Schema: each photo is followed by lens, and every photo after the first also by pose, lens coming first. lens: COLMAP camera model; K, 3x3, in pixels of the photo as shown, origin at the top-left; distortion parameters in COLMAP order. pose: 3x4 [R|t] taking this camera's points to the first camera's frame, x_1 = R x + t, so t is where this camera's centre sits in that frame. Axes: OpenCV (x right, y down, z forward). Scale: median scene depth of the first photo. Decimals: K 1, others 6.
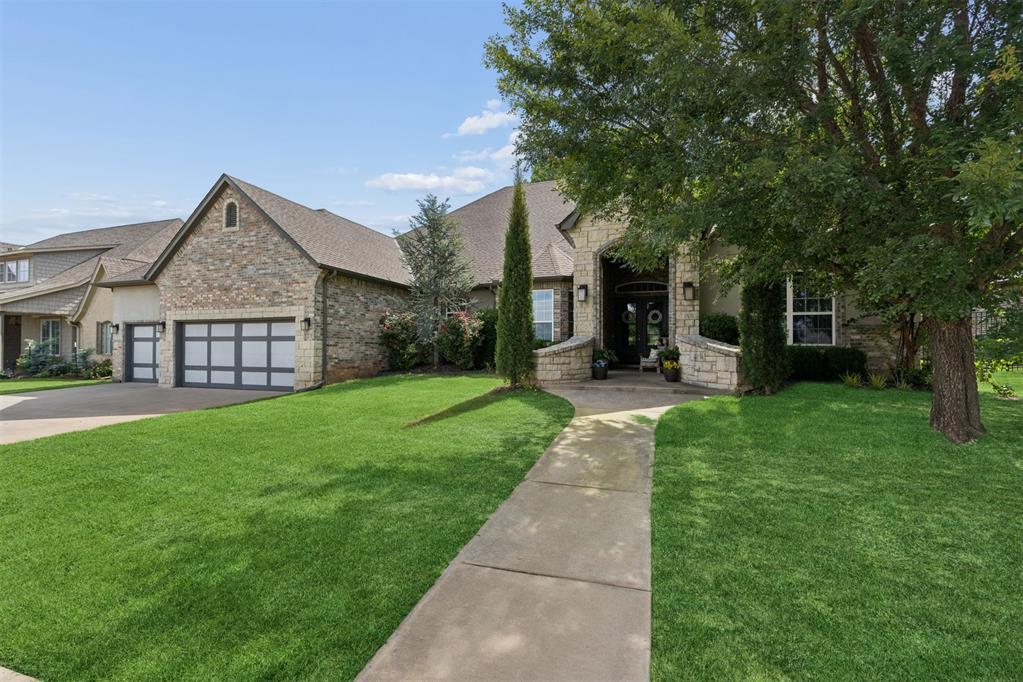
lens RADIAL K [[428.9, 0, 510.1], [0, 428.9, 341.6], [0, 0, 1]] dist [0.001351, 0.000153]
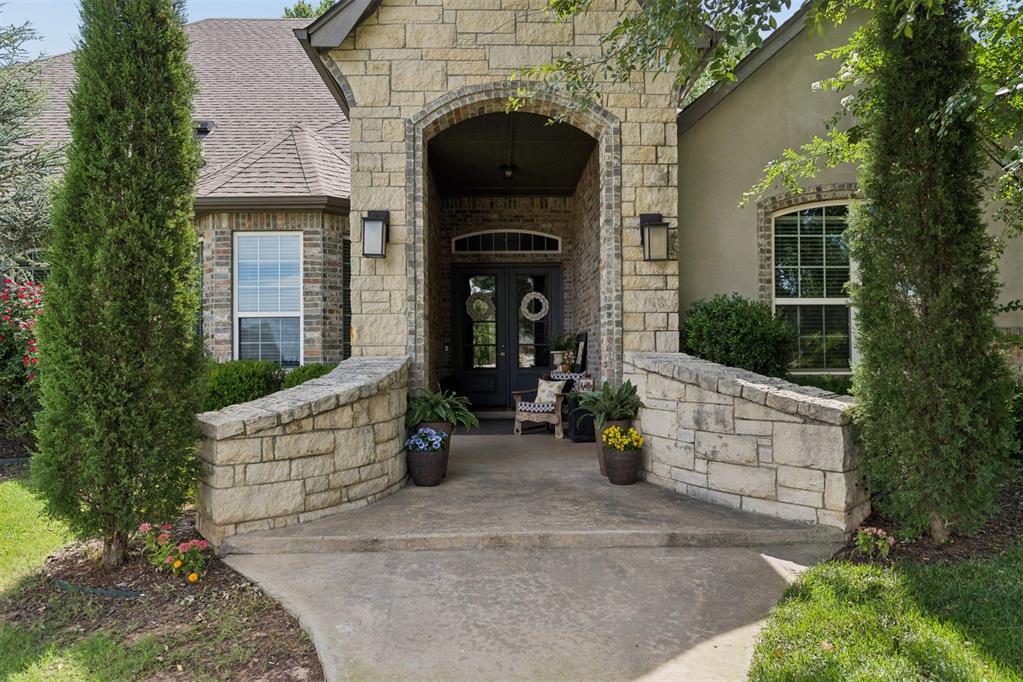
lens RADIAL K [[698.6, 0, 518.1], [0, 698.6, 342.4], [0, 0, 1]] dist [-0.008289, -0.001347]
pose [[0.936209, -0.005215, 0.351405, 0.066046], [0.007656, 0.999955, -0.005555, -0.017315], [-0.351360, 0.007891, 0.936207, 0.366429]]
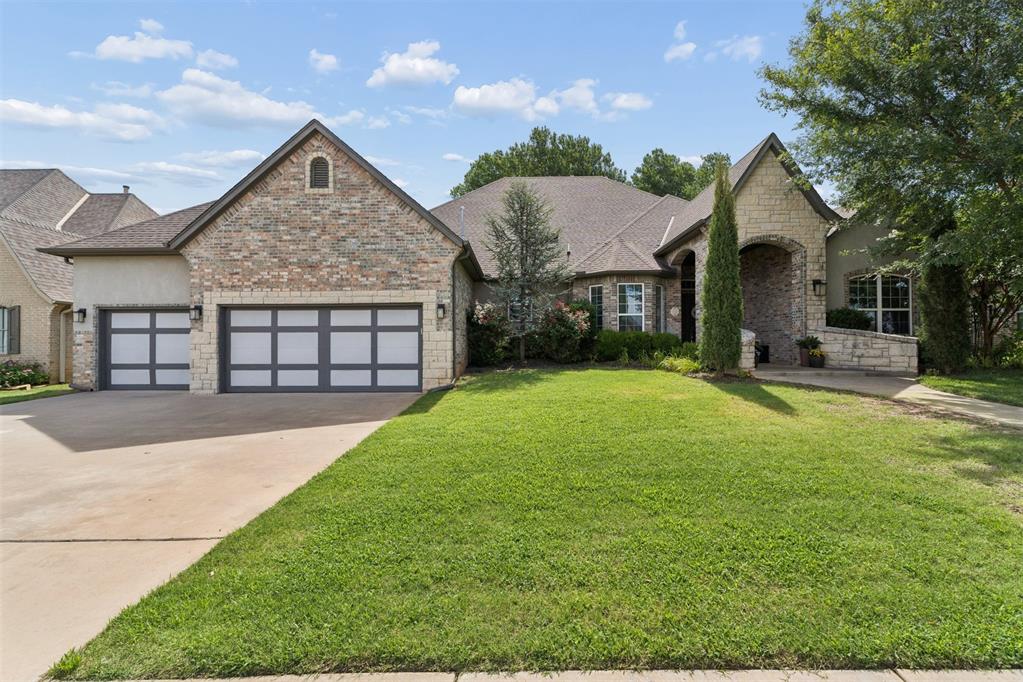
lens RADIAL K [[428.9, 0, 509.4], [0, 428.9, 340.3], [0, 0, 1]] dist [0.001351, 0.000153]
pose [[0.951040, -0.003063, 0.309053, -0.567639], [0.002060, 0.999992, 0.003571, 0.012532], [-0.309061, -0.002759, 0.951038, 0.137801]]
